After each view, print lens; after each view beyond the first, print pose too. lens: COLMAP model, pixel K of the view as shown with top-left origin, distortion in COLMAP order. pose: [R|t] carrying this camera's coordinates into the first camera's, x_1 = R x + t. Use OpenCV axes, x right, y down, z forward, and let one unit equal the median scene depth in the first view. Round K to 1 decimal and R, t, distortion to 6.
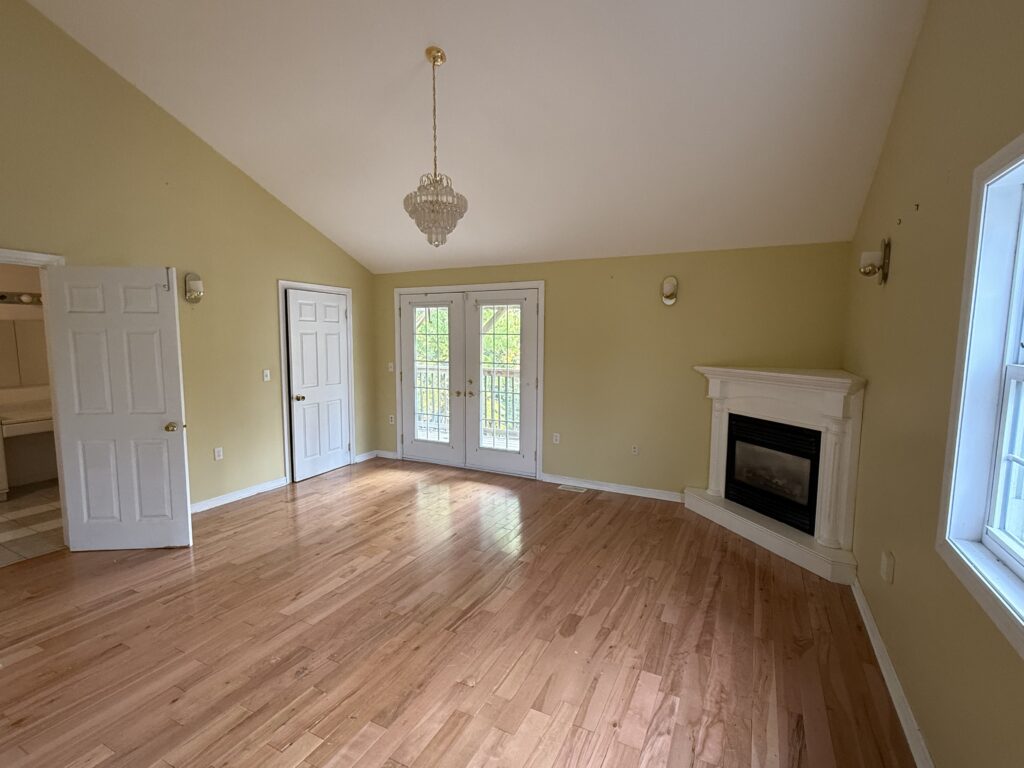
lens RADIAL K [[488.1, 0, 509.6], [0, 488.1, 384.0], [0, 0, 1]] dist [-0.002460, 0.000275]
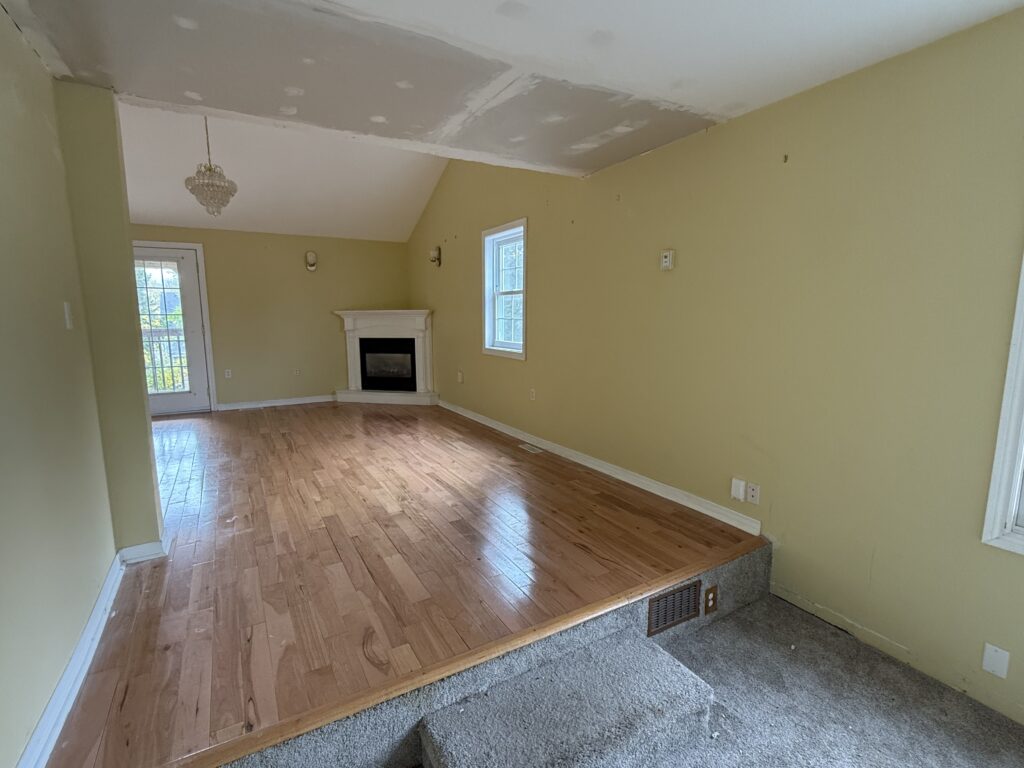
lens RADIAL K [[488.1, 0, 505.6], [0, 488.1, 388.2], [0, 0, 1]] dist [-0.002460, 0.000275]
pose [[0.553201, -0.127417, 0.823246, -0.825499], [0.087506, 0.991654, 0.094680, 0.140821], [-0.828439, 0.019662, 0.559734, -0.431284]]
